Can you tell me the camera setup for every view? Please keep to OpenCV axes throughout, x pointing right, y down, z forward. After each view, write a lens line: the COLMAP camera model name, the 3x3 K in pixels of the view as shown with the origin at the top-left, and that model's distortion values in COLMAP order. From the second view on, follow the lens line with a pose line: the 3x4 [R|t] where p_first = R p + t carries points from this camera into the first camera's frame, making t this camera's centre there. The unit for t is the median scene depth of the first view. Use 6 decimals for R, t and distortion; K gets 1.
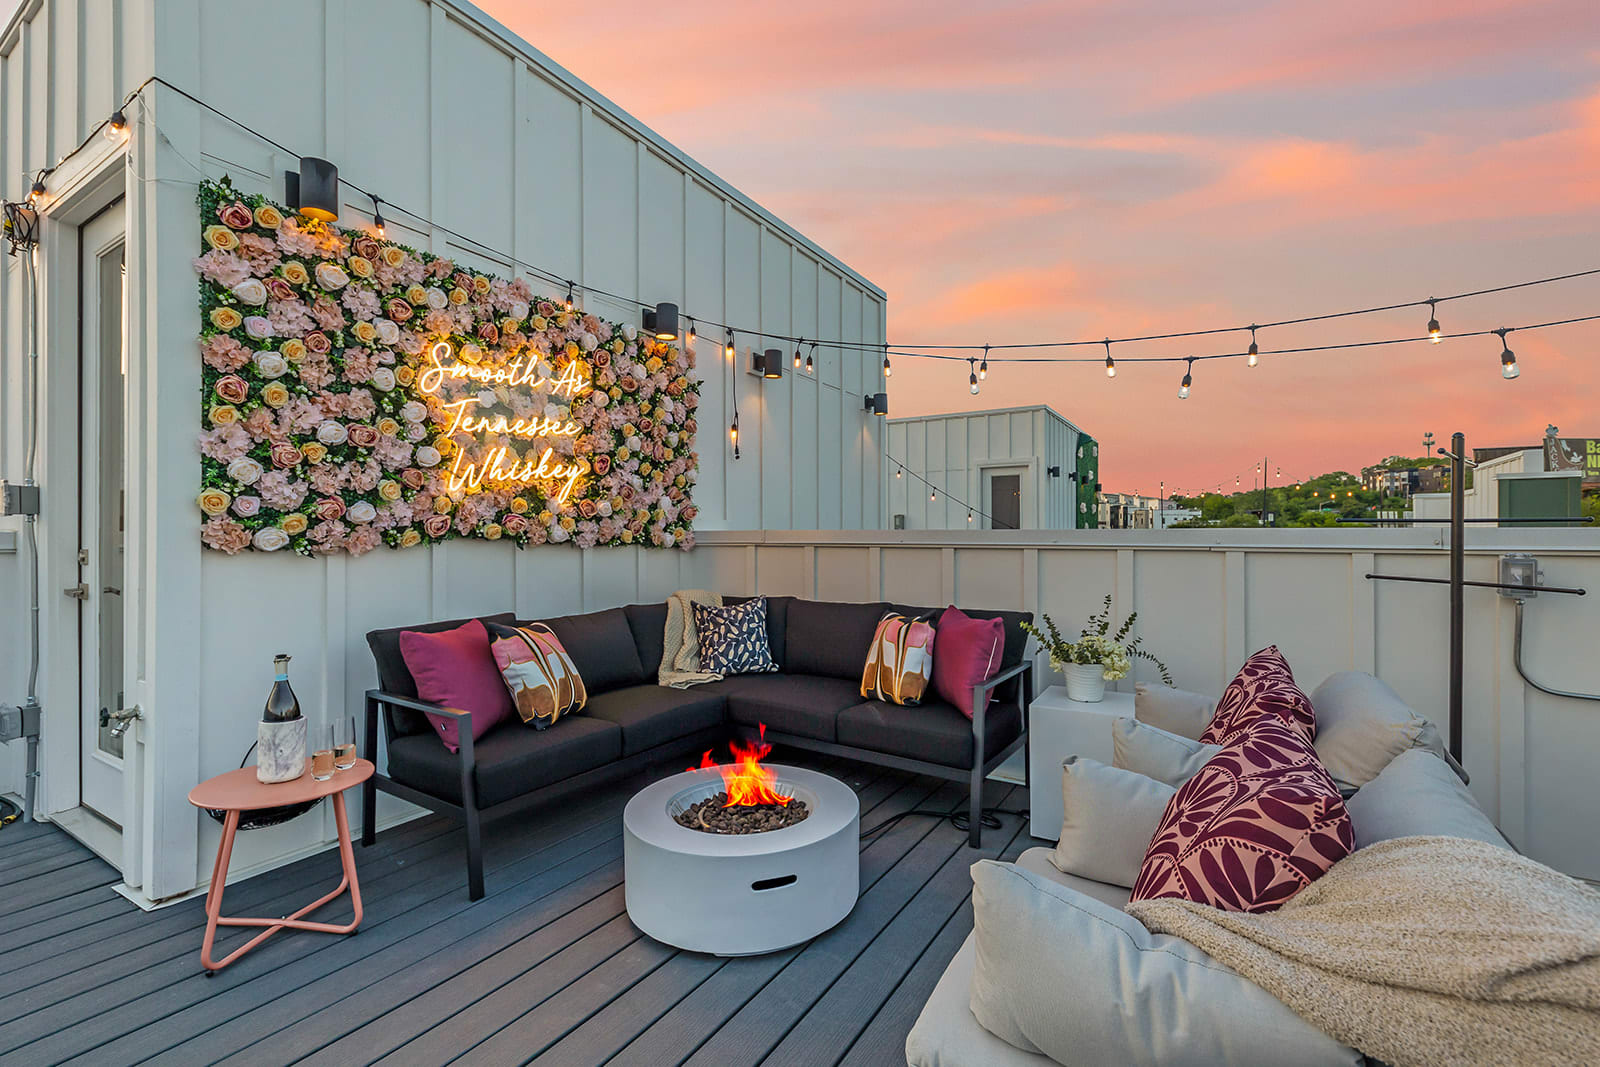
lens RADIAL K [[675.1, 0, 795.6], [0, 675.1, 541.5], [0, 0, 1]] dist [0.013970, 0.000962]
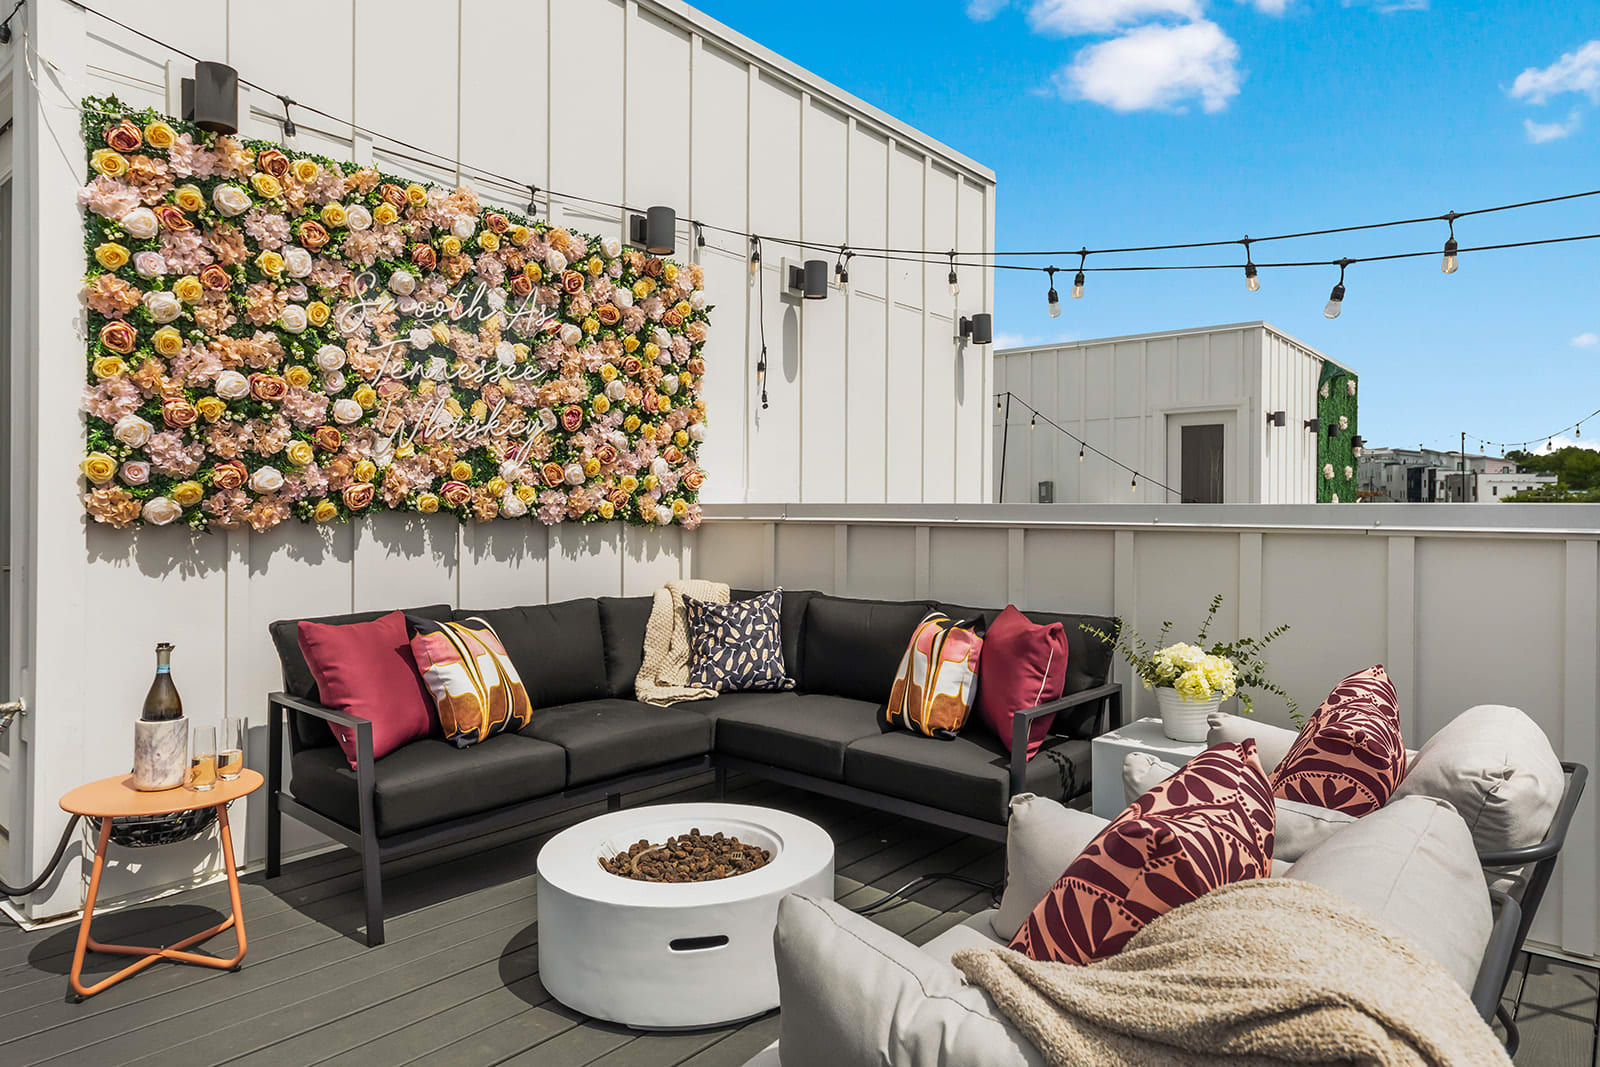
lens RADIAL K [[944.8, 0, 801.5], [0, 944.8, 524.7], [0, 0, 1]] dist [0.012423, -0.006552]
pose [[0.990840, 0.008019, -0.134806, 0.159813], [-0.007080, 0.999947, 0.007444, -0.000521], [0.134858, -0.006421, 0.990844, -0.063187]]
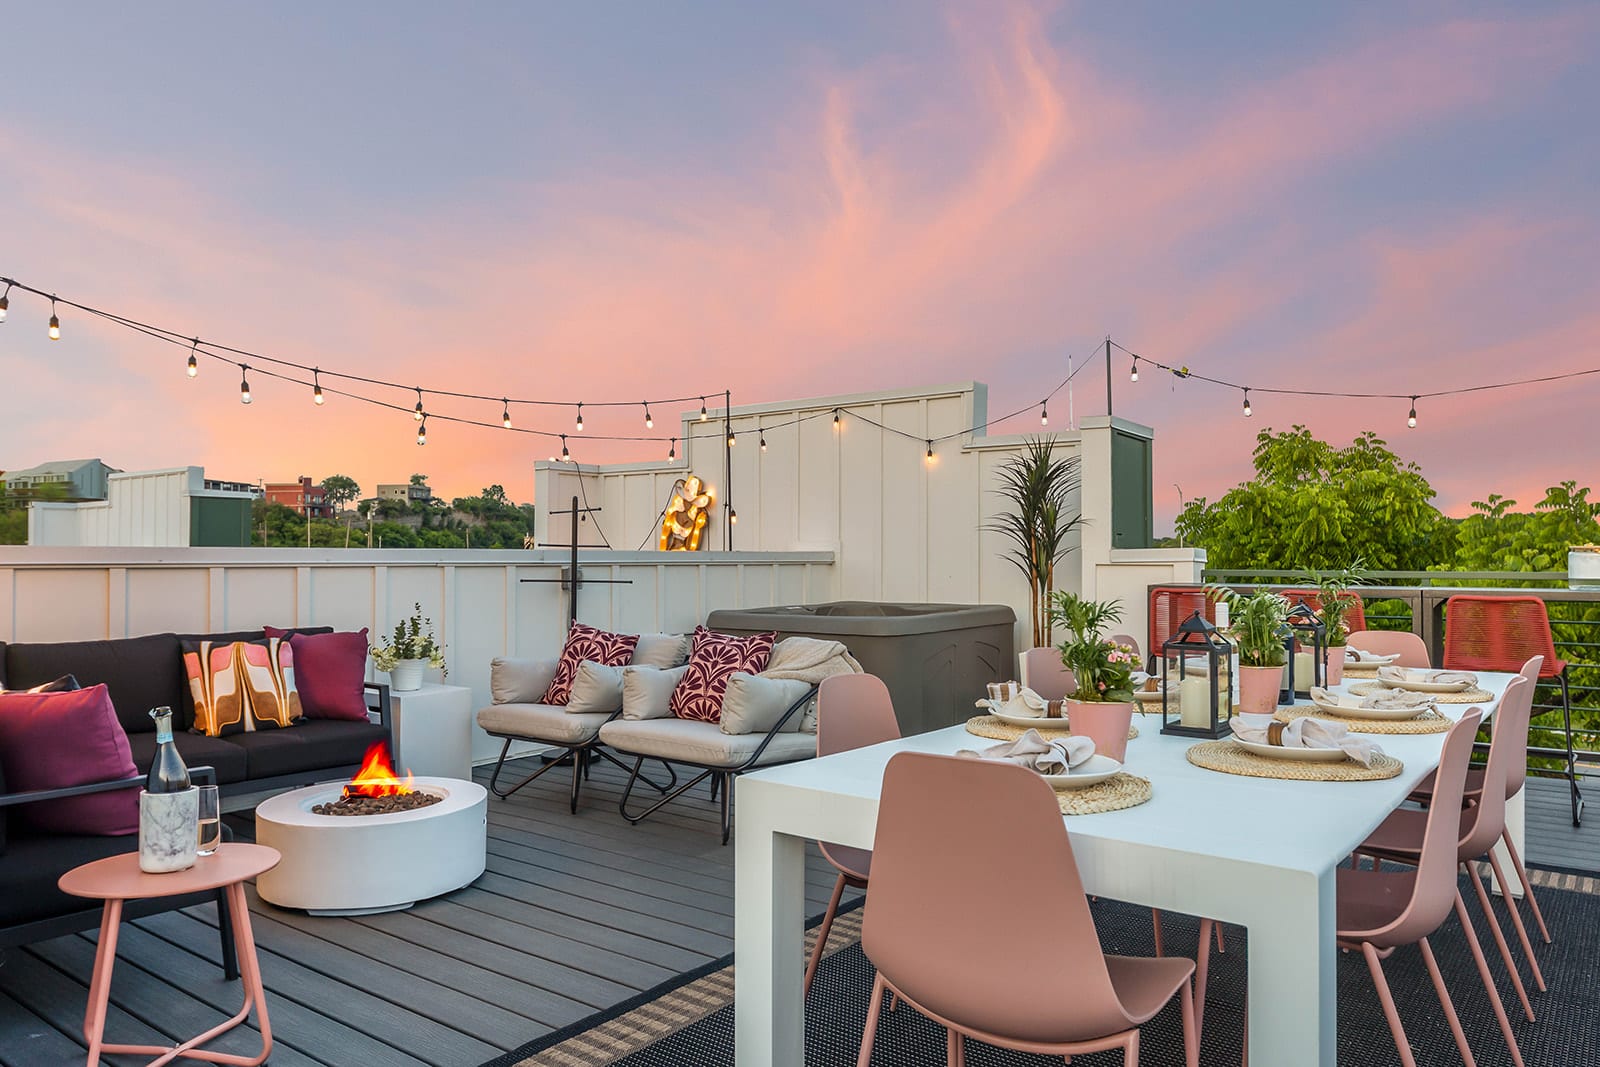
lens RADIAL K [[1108.7, 0, 800.0], [0, 1108.7, 536.3], [0, 0, 1]] dist [0.003882, -0.007097]
pose [[0.069340, 0.023180, 0.997324, -1.451371], [0.010459, 0.999658, -0.023962, 0.015495], [-0.997538, 0.012093, 0.069074, 0.162899]]
